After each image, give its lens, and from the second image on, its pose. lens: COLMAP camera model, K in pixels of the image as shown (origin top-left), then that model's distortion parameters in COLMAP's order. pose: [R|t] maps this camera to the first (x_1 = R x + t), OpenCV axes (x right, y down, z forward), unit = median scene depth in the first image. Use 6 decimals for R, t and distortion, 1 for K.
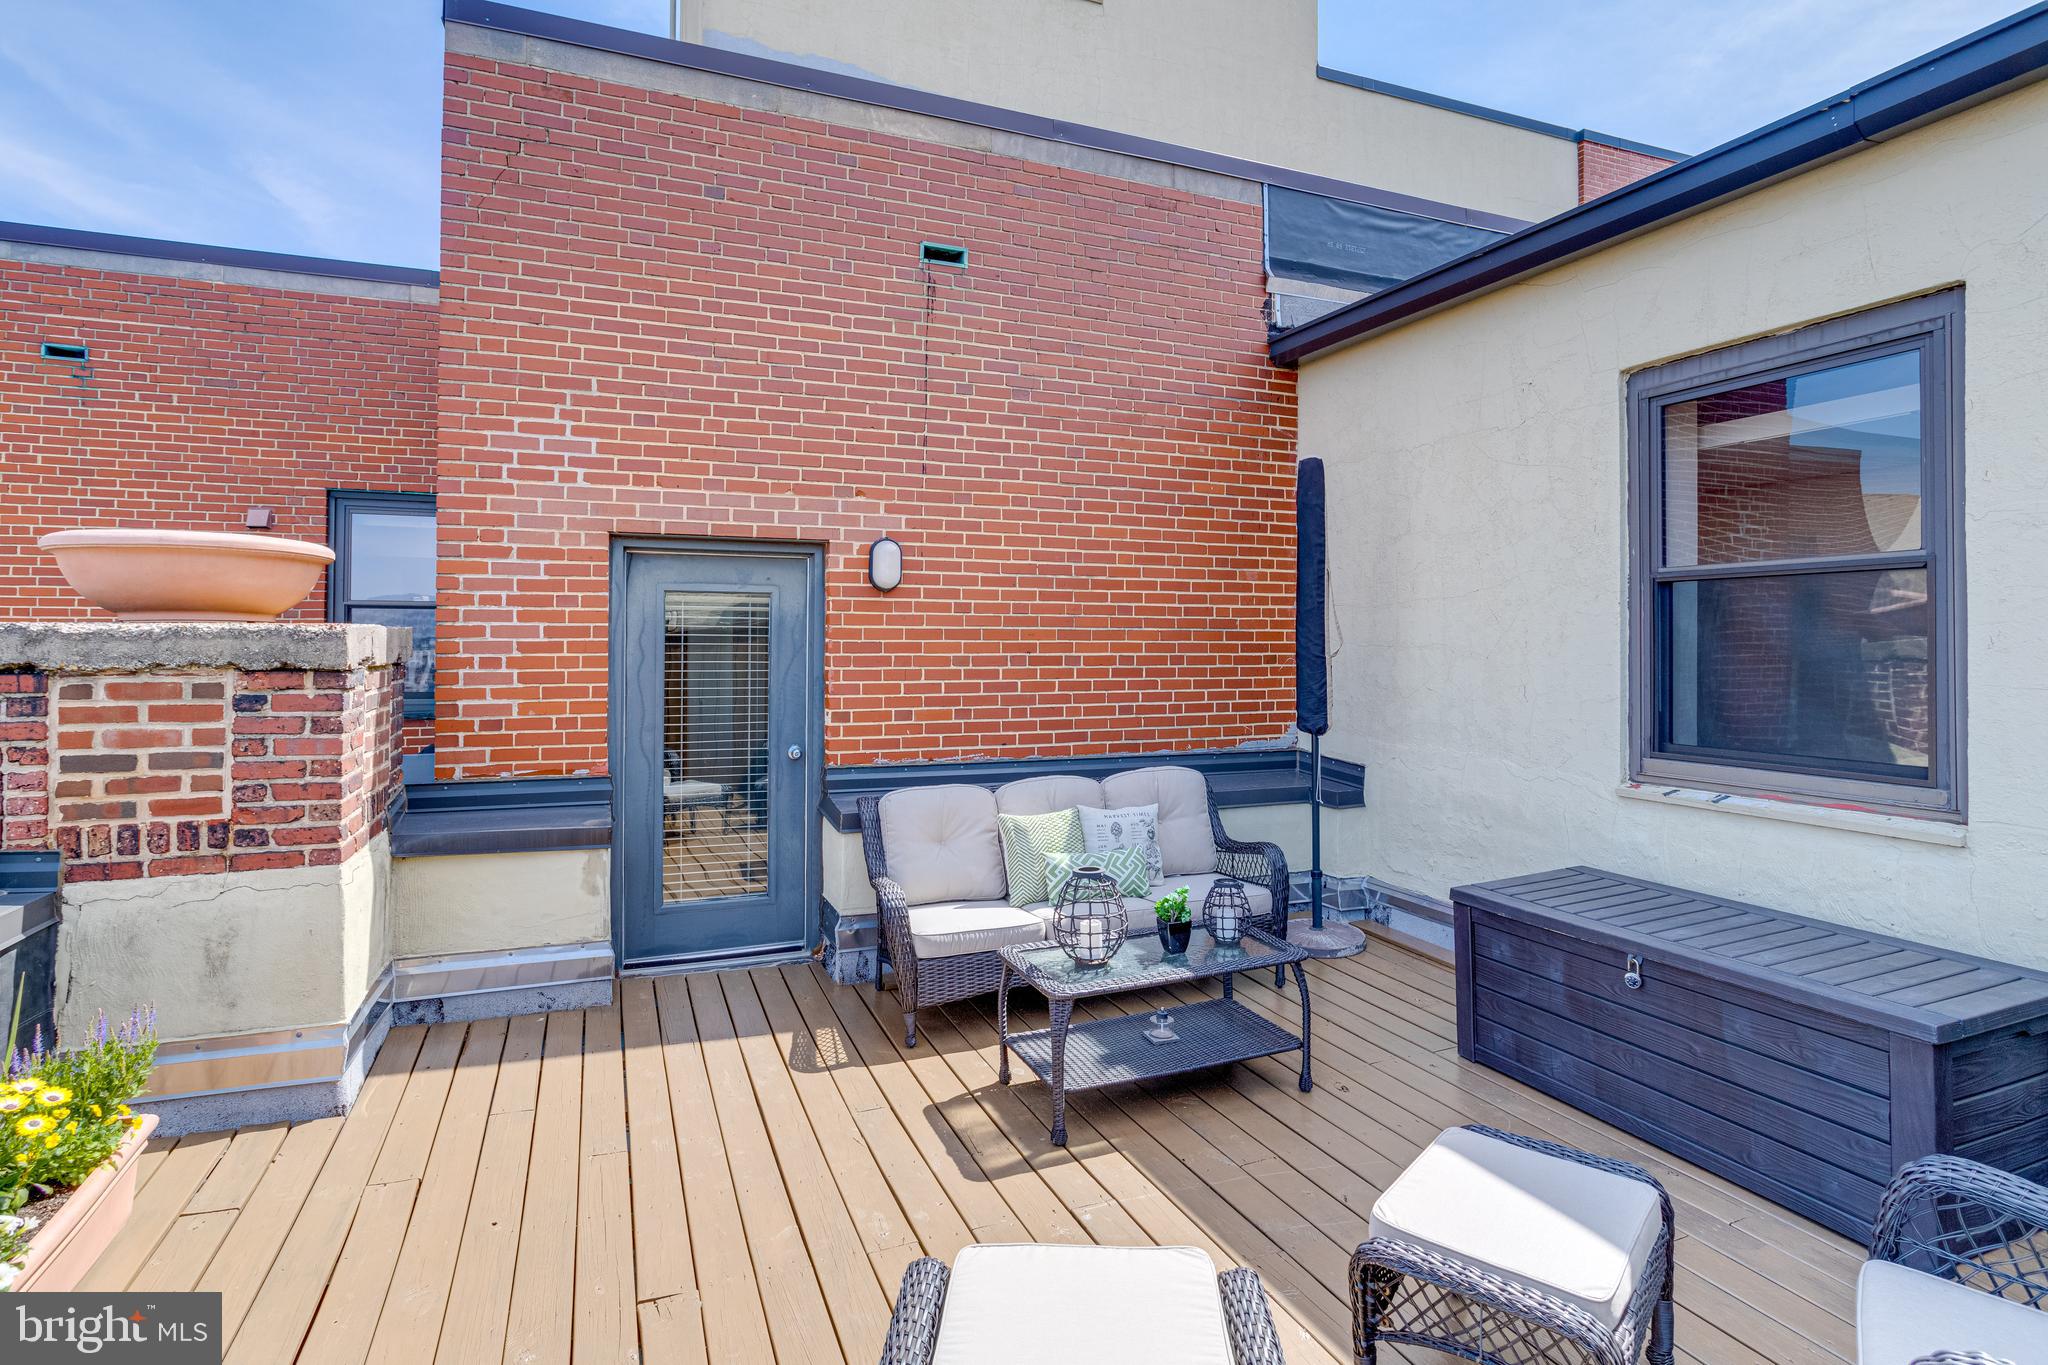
lens RADIAL K [[1022.9, 0, 1036.4], [0, 1022.9, 633.5], [0, 0, 1]] dist [-0.034818, 0.014344]
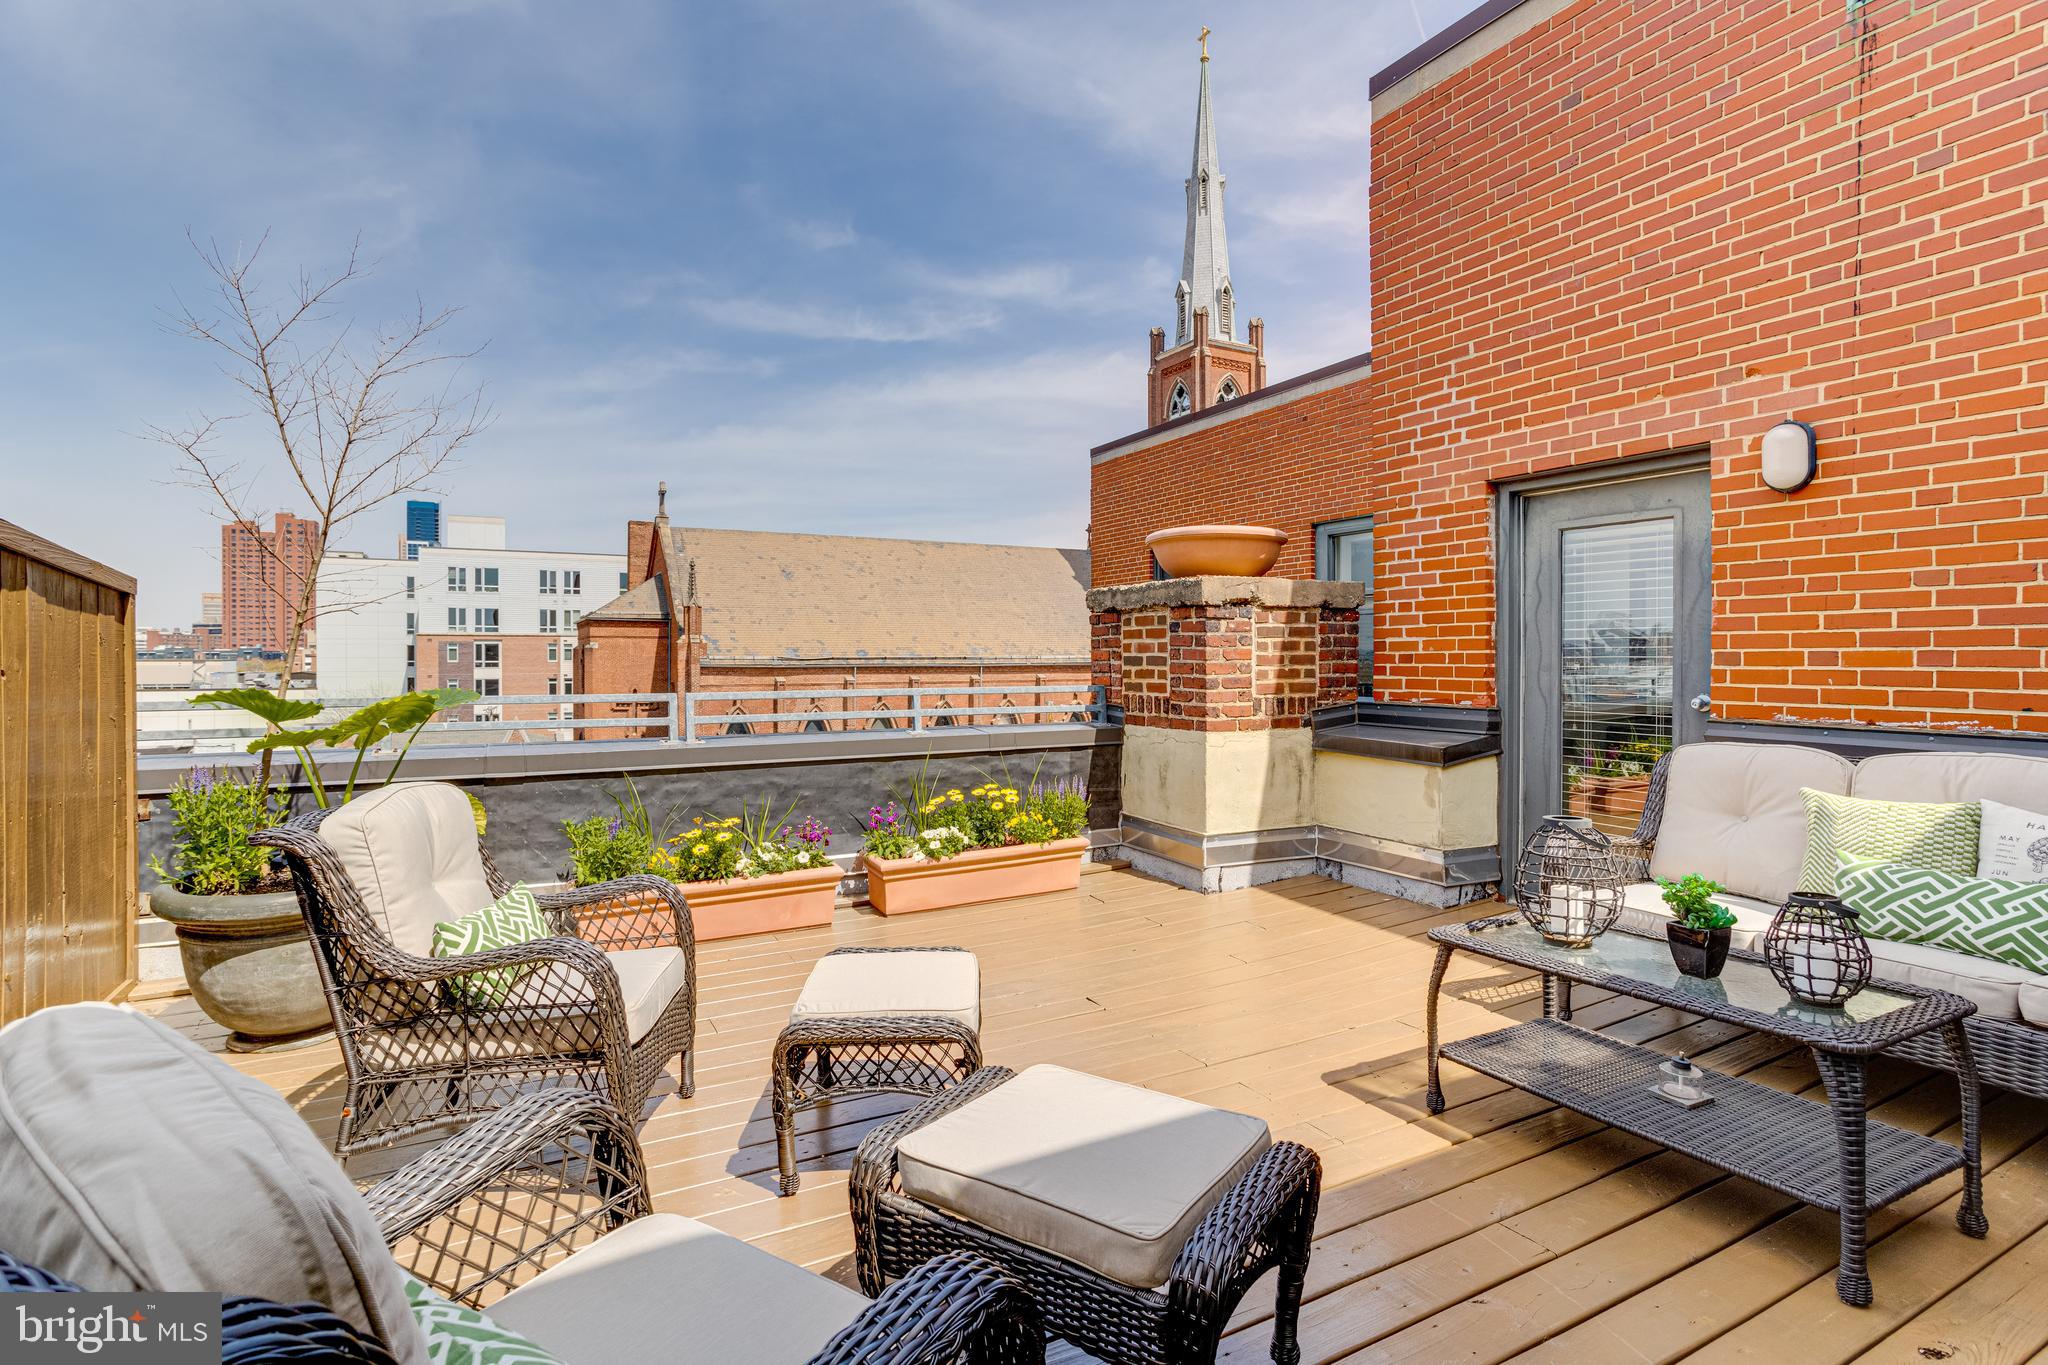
lens RADIAL K [[994.6, 0, 1011.0], [0, 994.6, 670.6], [0, 0, 1]] dist [-0.041317, 0.021273]
pose [[0.100043, 0.009016, -0.994942, 0.583737], [0.011232, 0.999885, 0.010190, 0.086824], [0.994920, -0.012194, 0.099930, 0.410491]]
